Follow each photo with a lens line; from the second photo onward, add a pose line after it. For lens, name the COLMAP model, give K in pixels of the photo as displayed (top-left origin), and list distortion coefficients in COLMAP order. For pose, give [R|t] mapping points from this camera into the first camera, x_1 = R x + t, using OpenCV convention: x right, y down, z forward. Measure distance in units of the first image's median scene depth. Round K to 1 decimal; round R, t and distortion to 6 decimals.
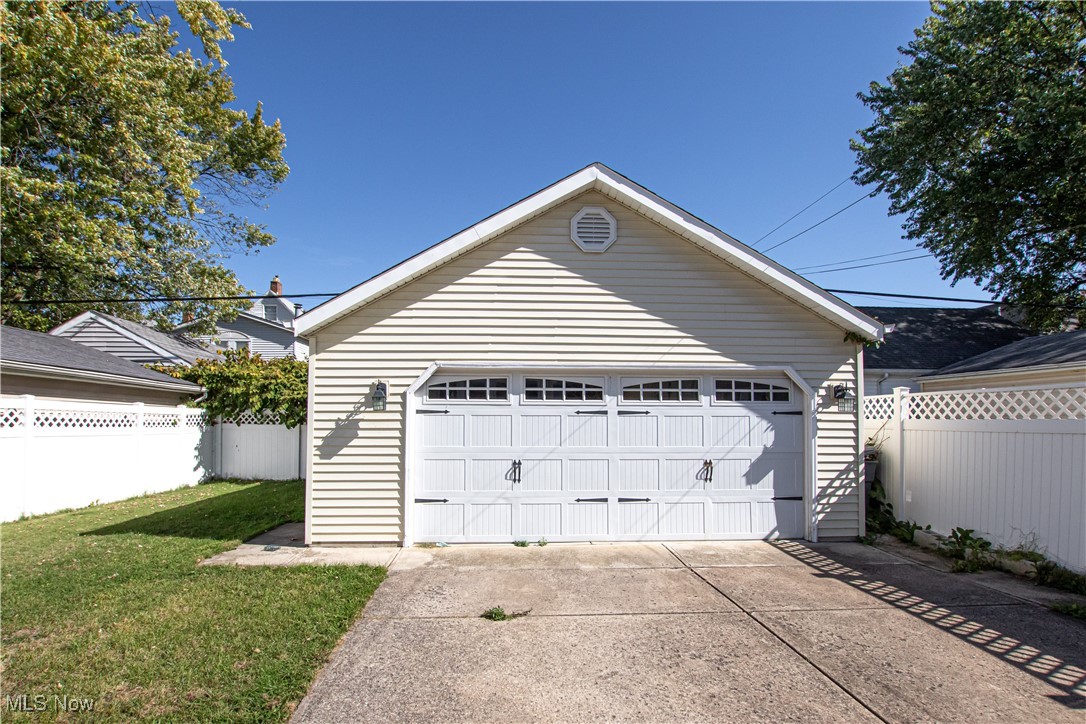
lens RADIAL K [[584.8, 0, 541.2], [0, 584.8, 405.9], [0, 0, 1]] dist [-0.038250, 0.001900]
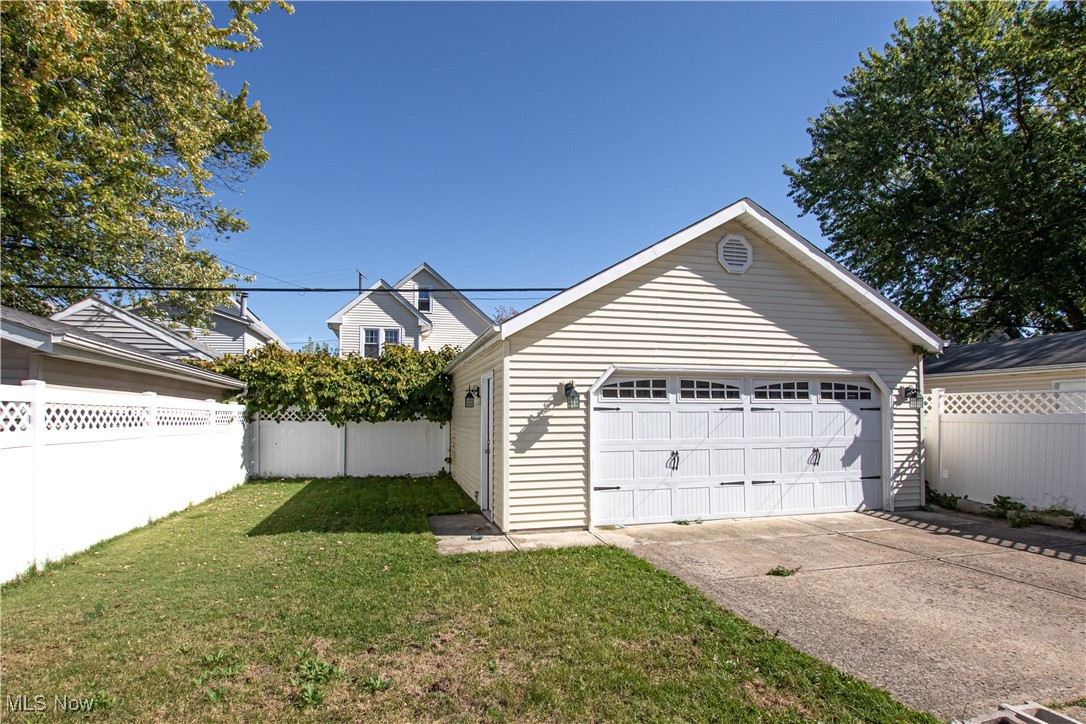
lens RADIAL K [[584.8, 0, 541.2], [0, 584.8, 405.9], [0, 0, 1]] dist [-0.038250, 0.001900]
pose [[0.979612, -0.002037, 0.200888, -0.526212], [-0.000041, 0.999947, 0.010338, -0.007457], [-0.200898, -0.010135, 0.979560, -0.072212]]
